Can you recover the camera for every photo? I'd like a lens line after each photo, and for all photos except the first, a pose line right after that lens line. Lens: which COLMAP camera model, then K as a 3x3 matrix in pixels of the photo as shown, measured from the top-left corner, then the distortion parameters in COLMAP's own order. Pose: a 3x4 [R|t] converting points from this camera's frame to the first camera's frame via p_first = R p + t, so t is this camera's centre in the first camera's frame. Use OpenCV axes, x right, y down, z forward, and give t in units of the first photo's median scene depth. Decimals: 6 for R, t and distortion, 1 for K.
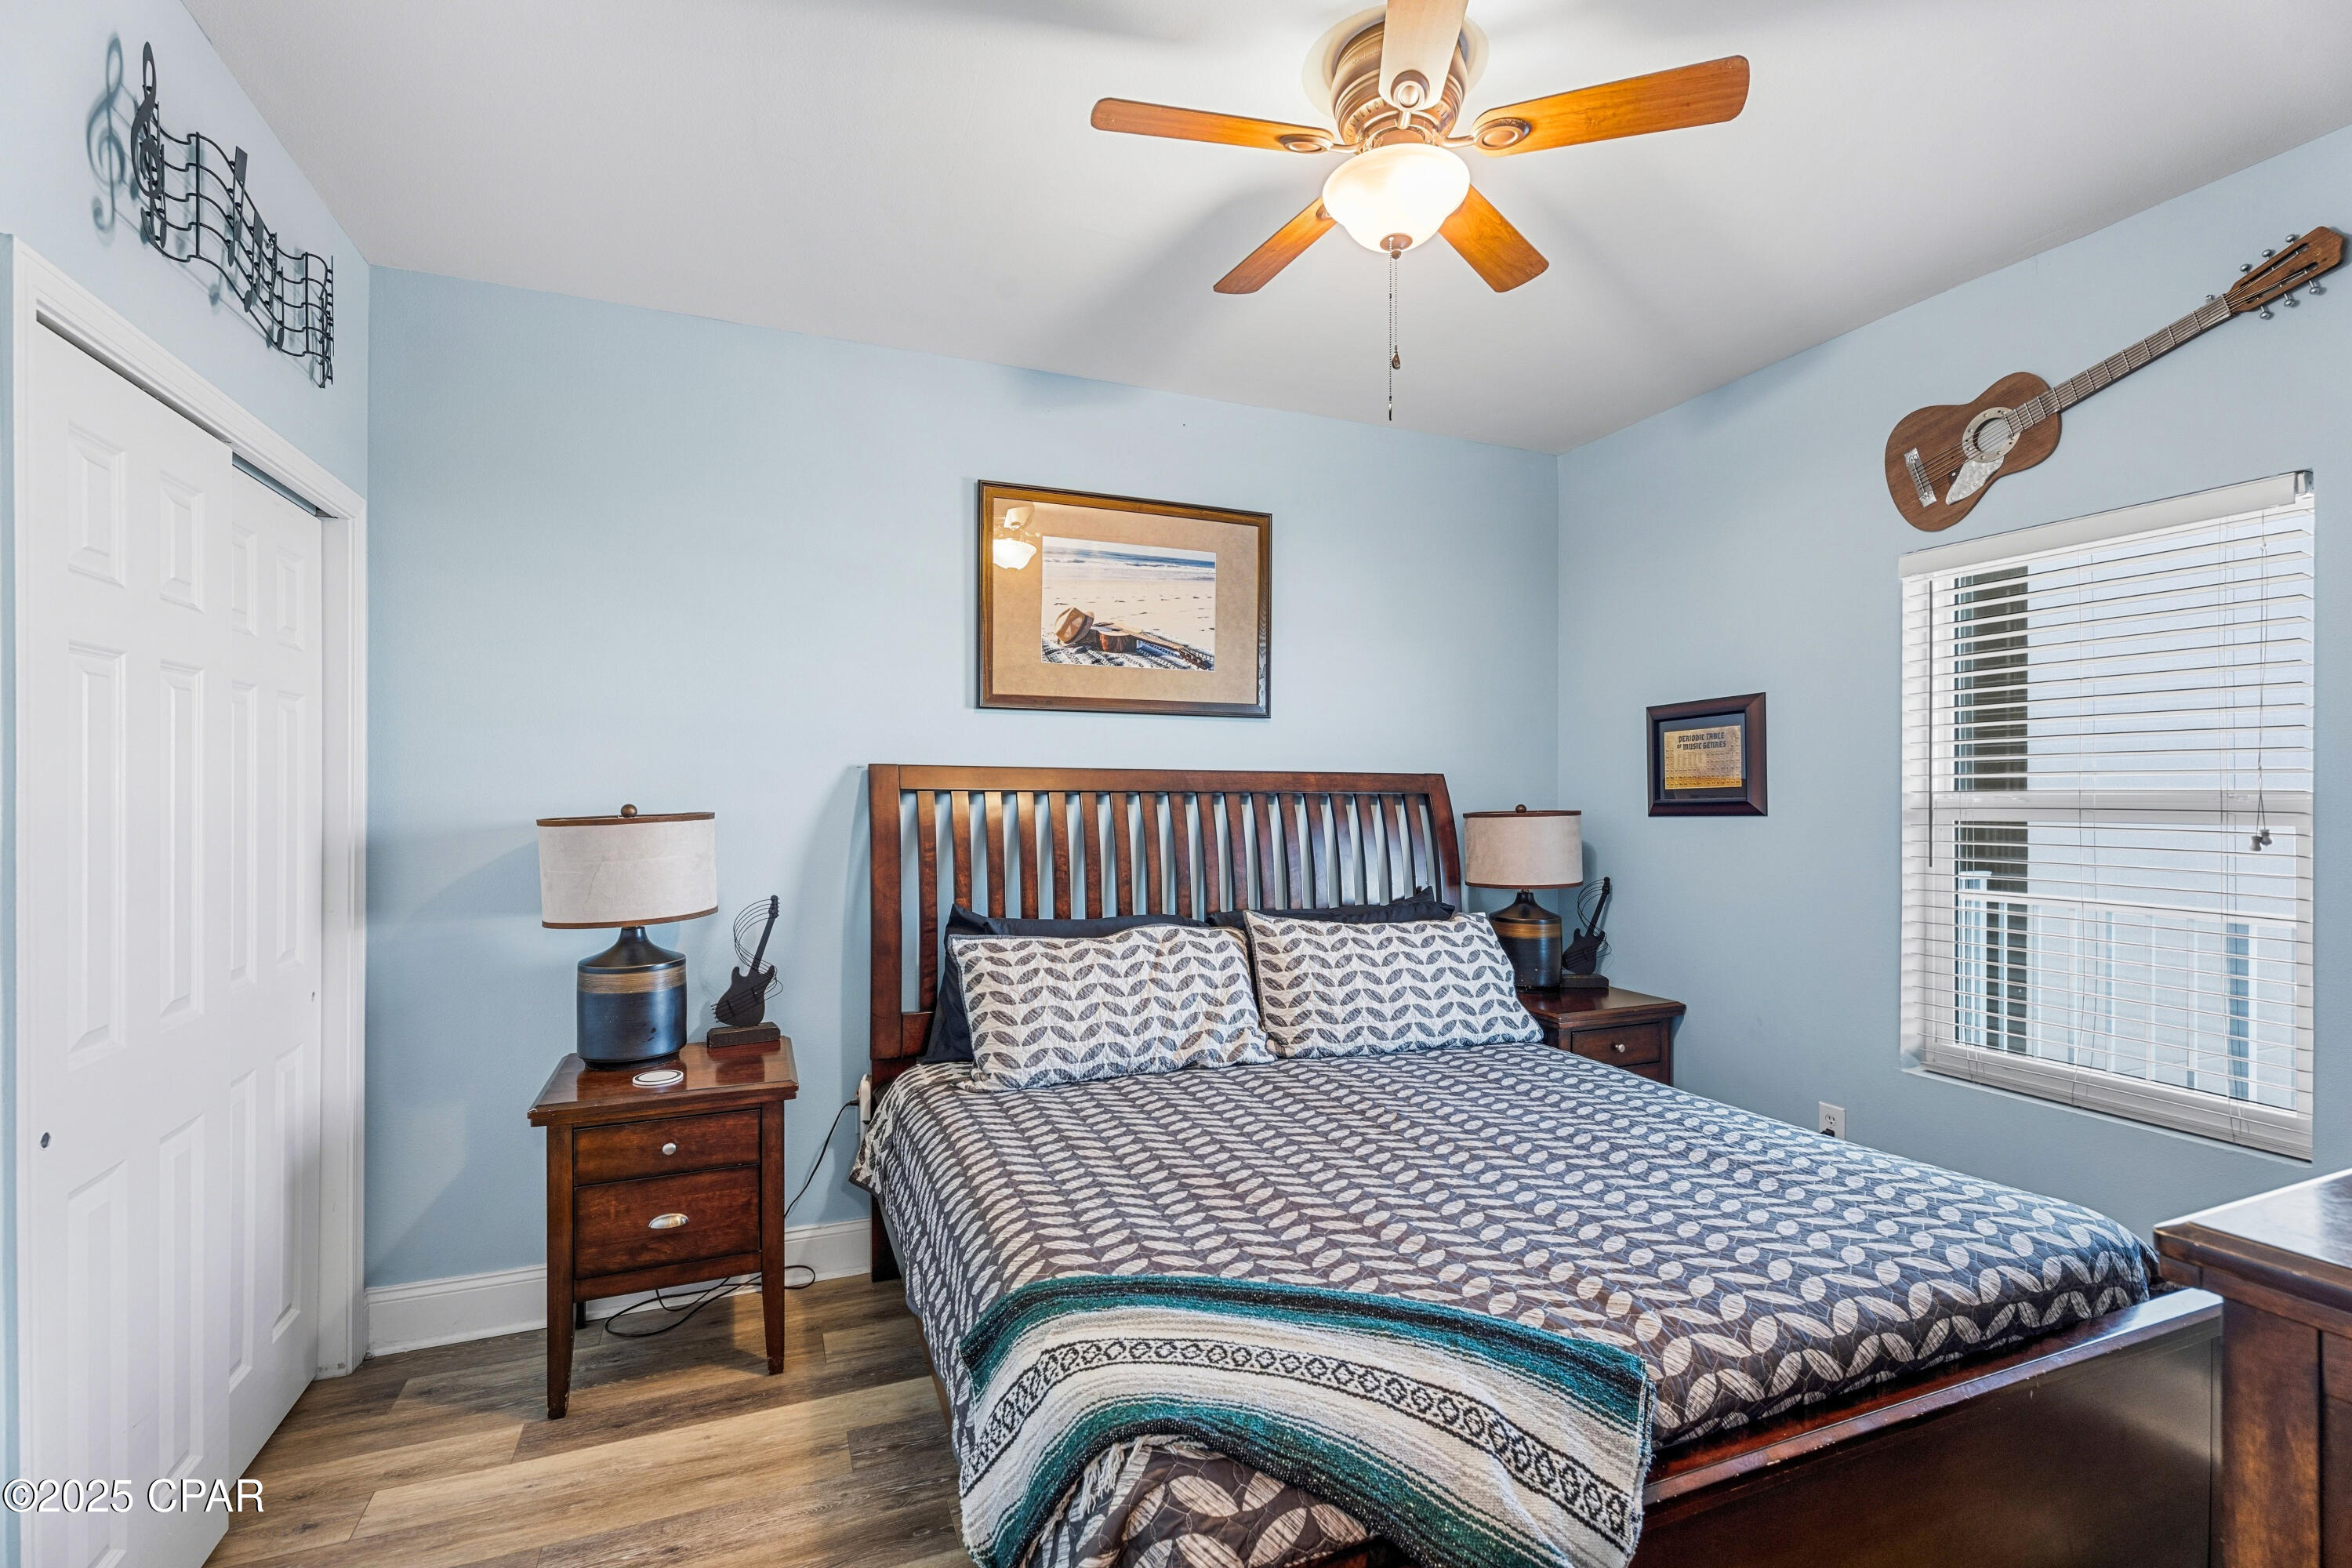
lens RADIAL K [[1051.7, 0, 1179.2], [0, 1051.7, 794.7], [0, 0, 1]] dist [-0.000190, 0.000567]
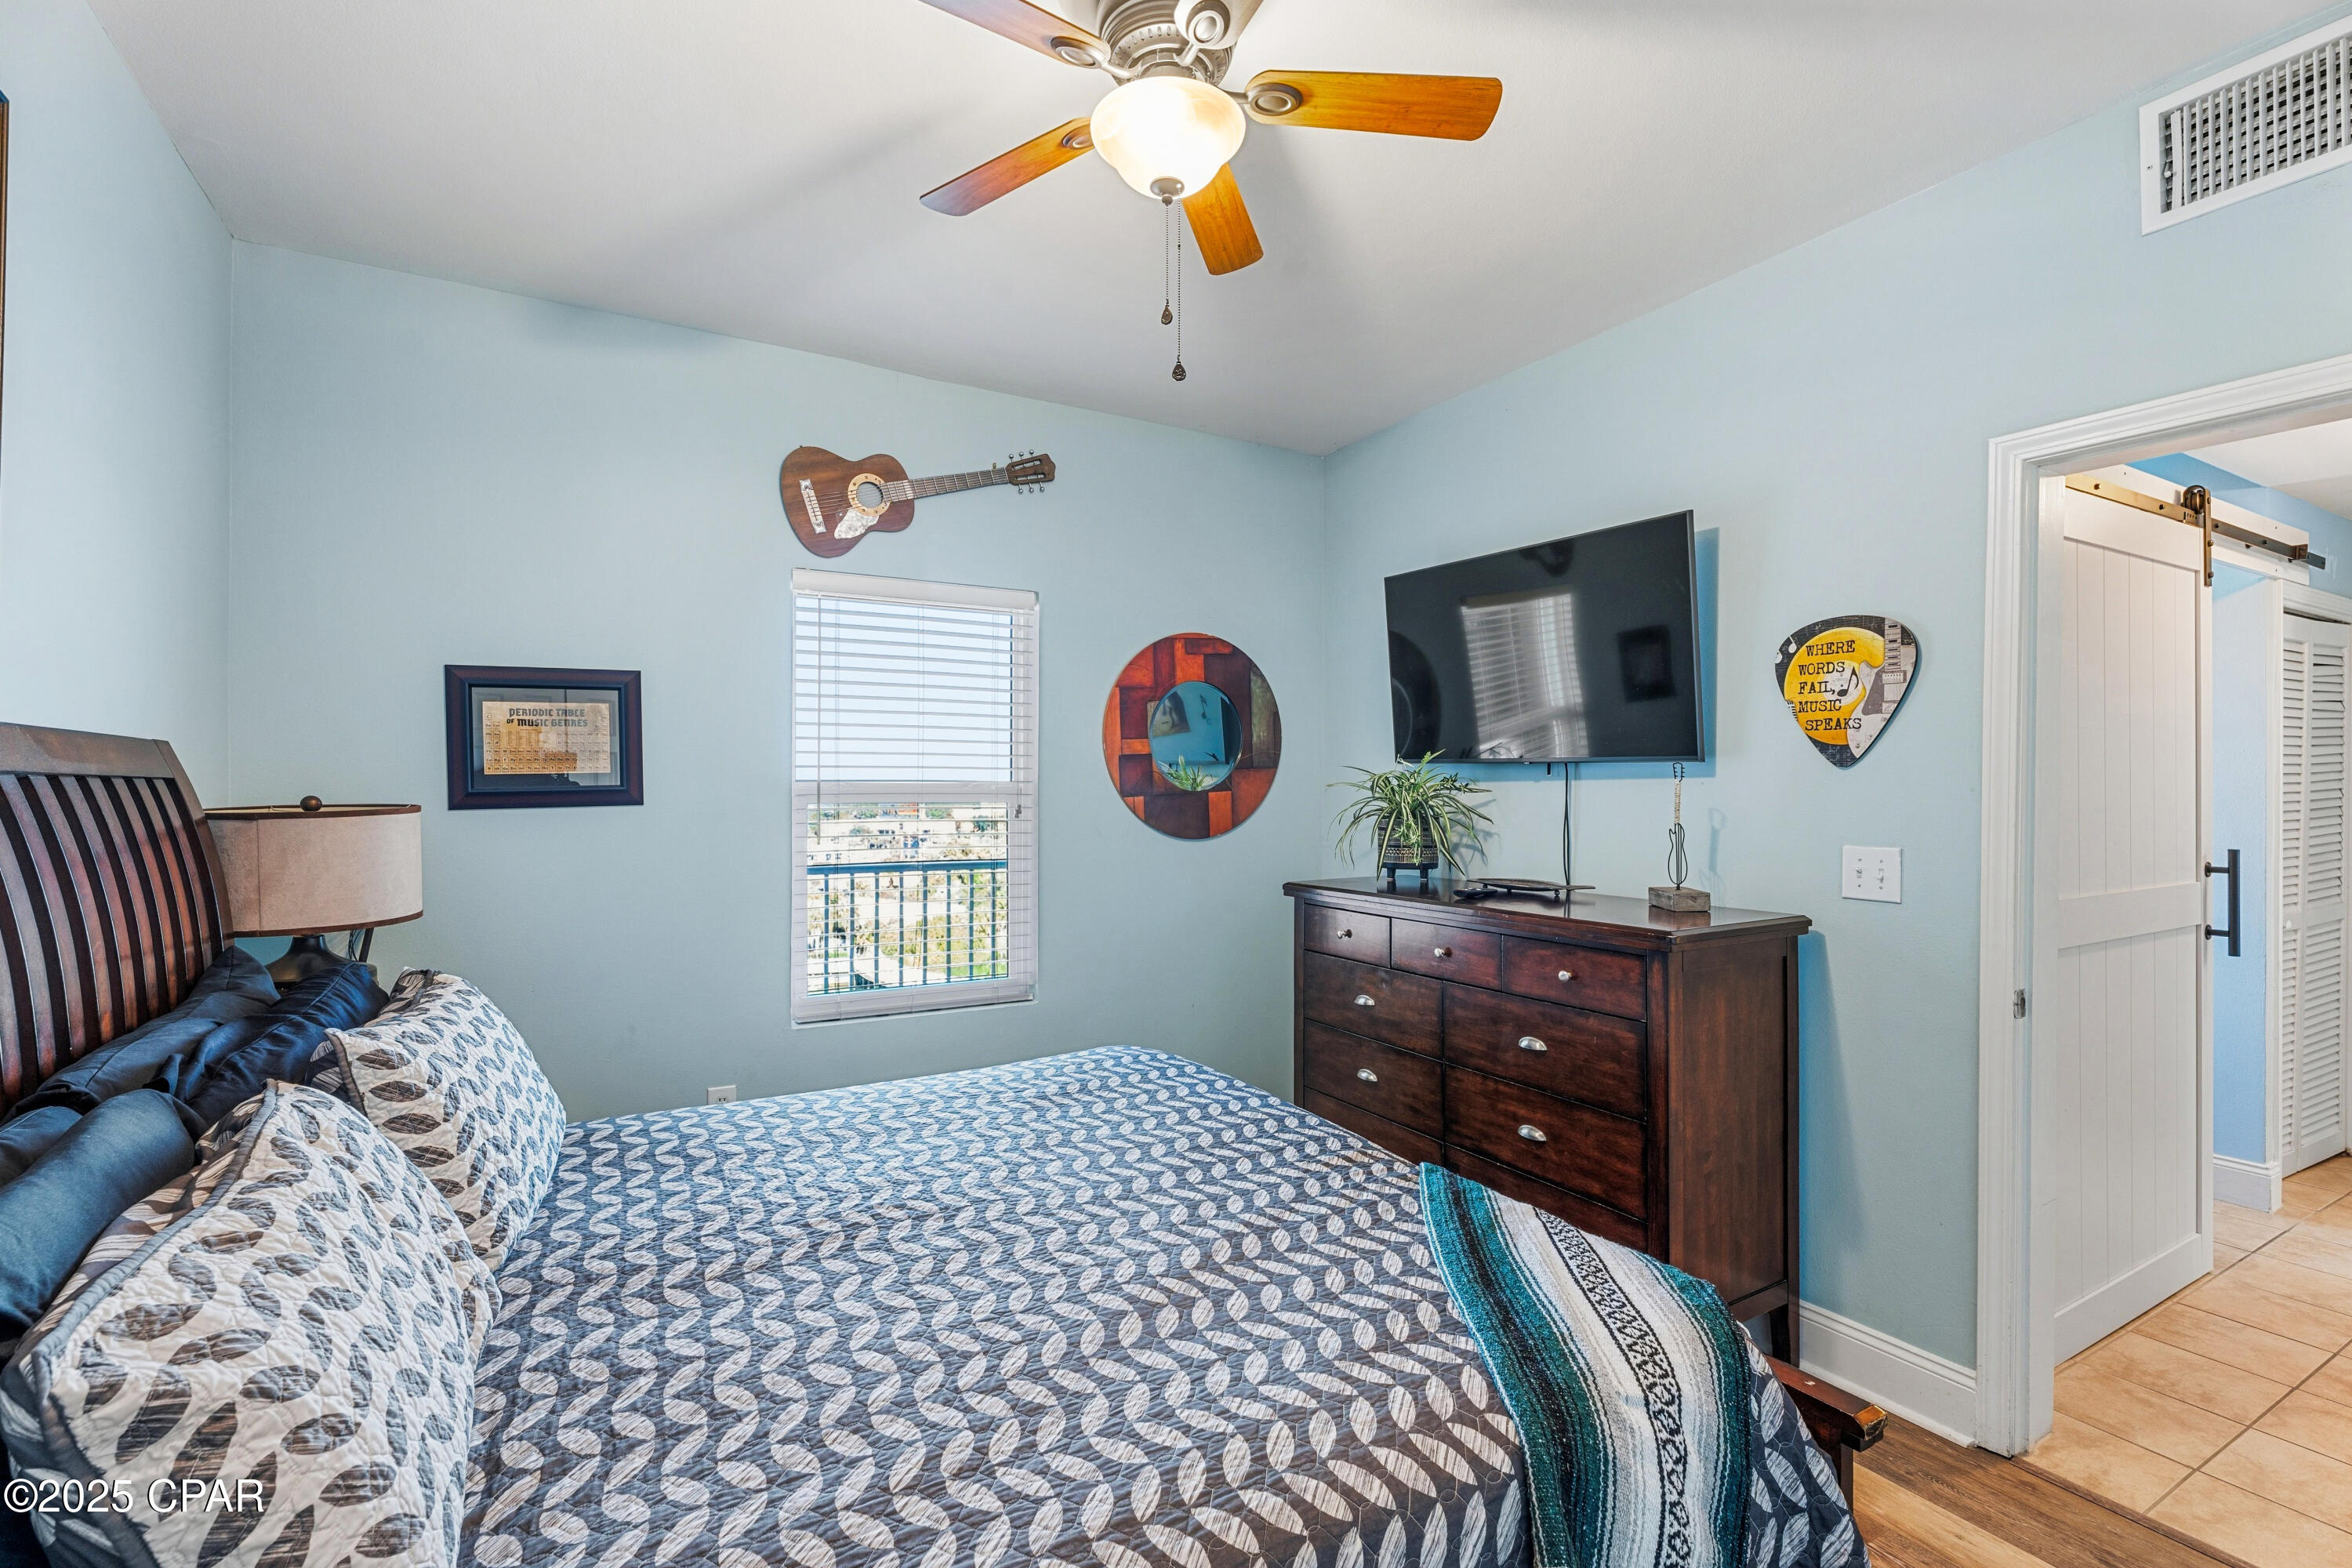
lens RADIAL K [[1051.7, 0, 1178.3], [0, 1051.7, 788.6], [0, 0, 1]] dist [-0.000190, 0.000567]
pose [[-0.132770, -0.001085, 0.991146, -0.419453], [-0.005842, 0.999983, 0.000312, 0.002964], [-0.991130, -0.005749, -0.132774, 0.654785]]
